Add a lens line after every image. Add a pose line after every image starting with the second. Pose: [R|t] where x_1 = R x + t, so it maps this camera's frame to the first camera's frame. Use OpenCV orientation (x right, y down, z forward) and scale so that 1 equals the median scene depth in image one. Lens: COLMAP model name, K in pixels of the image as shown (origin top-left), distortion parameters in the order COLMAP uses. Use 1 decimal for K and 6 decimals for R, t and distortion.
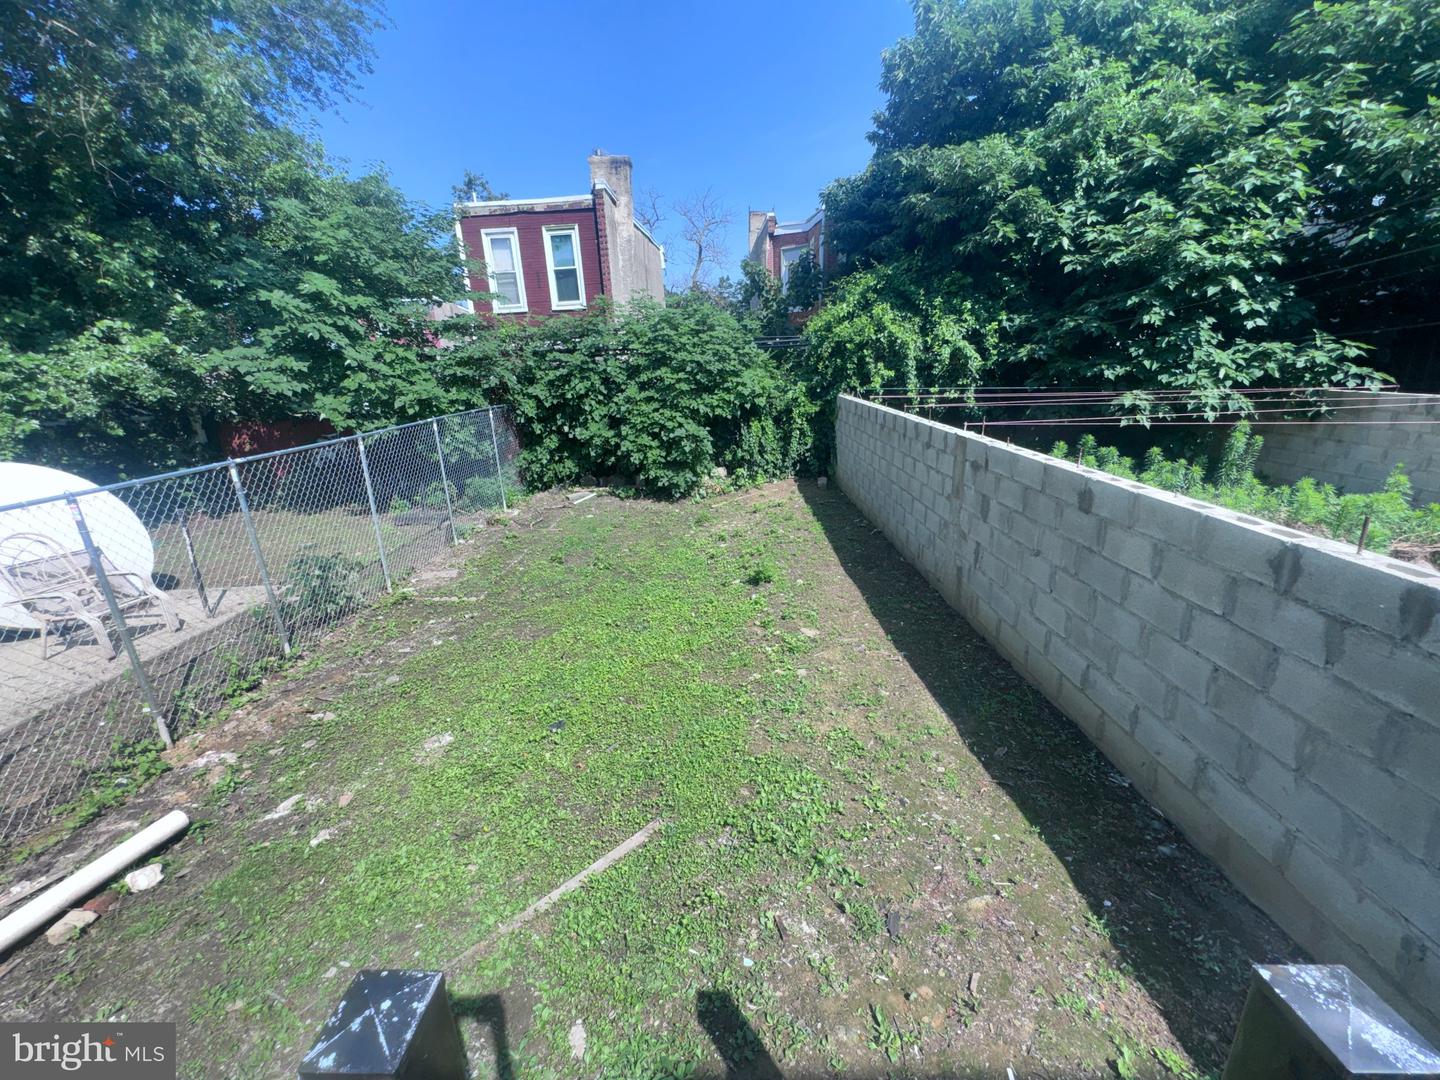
lens RADIAL K [[572.7, 0, 717.7], [0, 572.7, 543.3], [0, 0, 1]] dist [-0.006333, 0.001643]
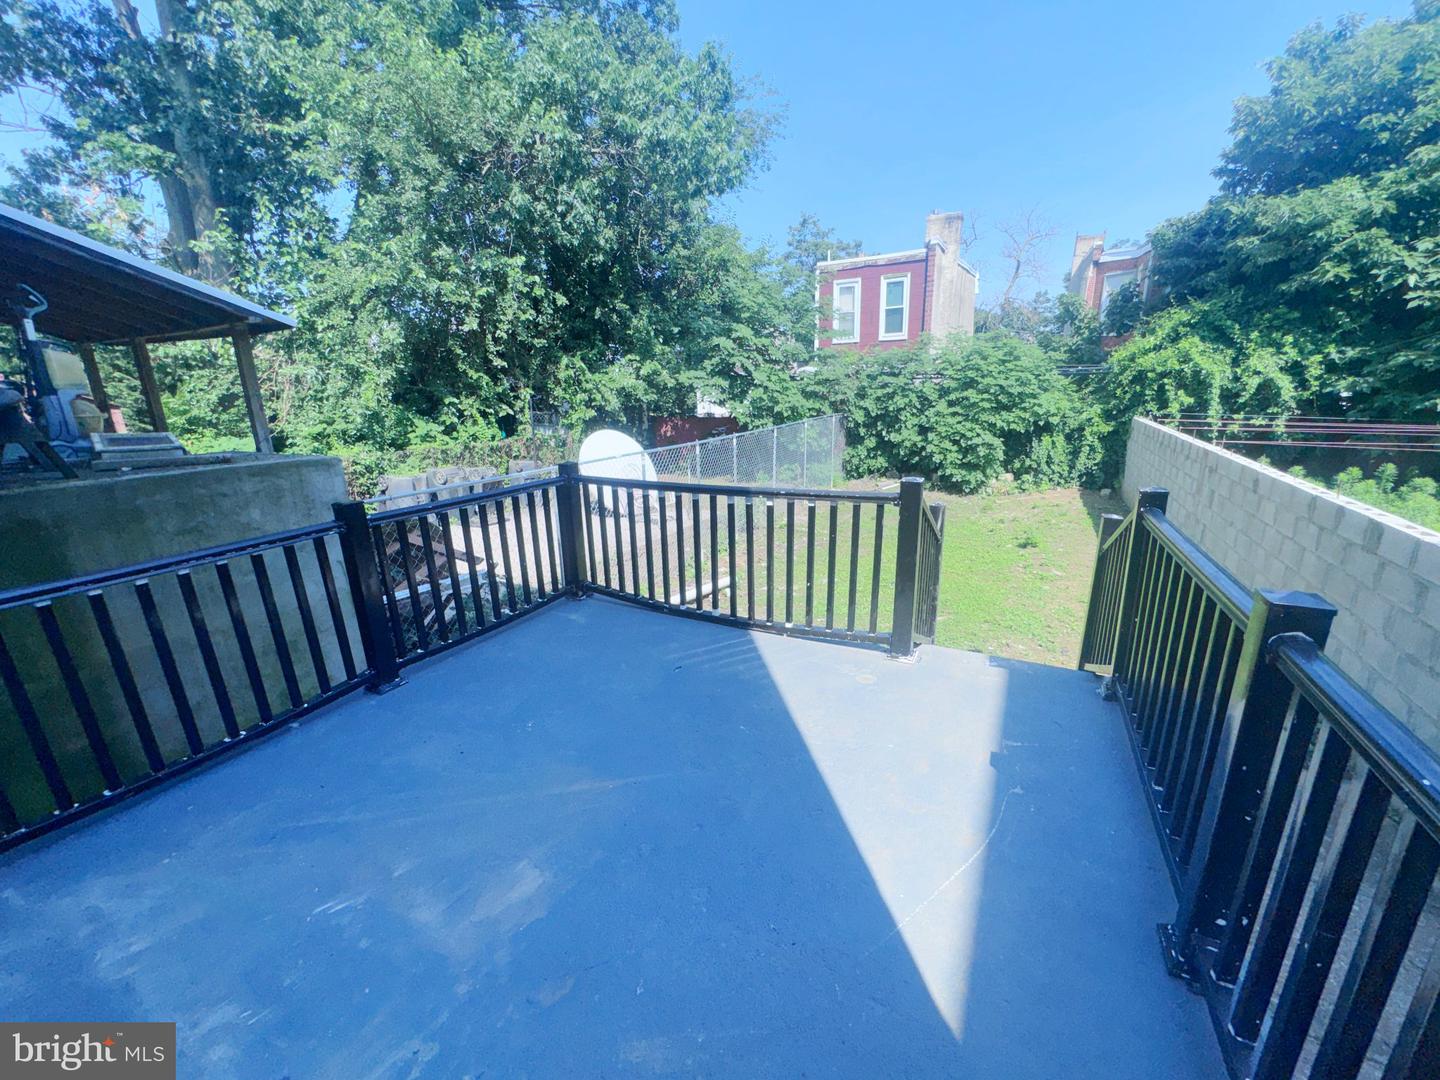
lens RADIAL K [[572.7, 0, 719.4], [0, 572.7, 539.7], [0, 0, 1]] dist [-0.006333, 0.001643]
pose [[0.891367, 0.137180, -0.432027, 0.002450], [-0.148958, 0.988821, 0.006644, 0.096826], [0.428109, 0.058431, 0.901836, -0.362808]]
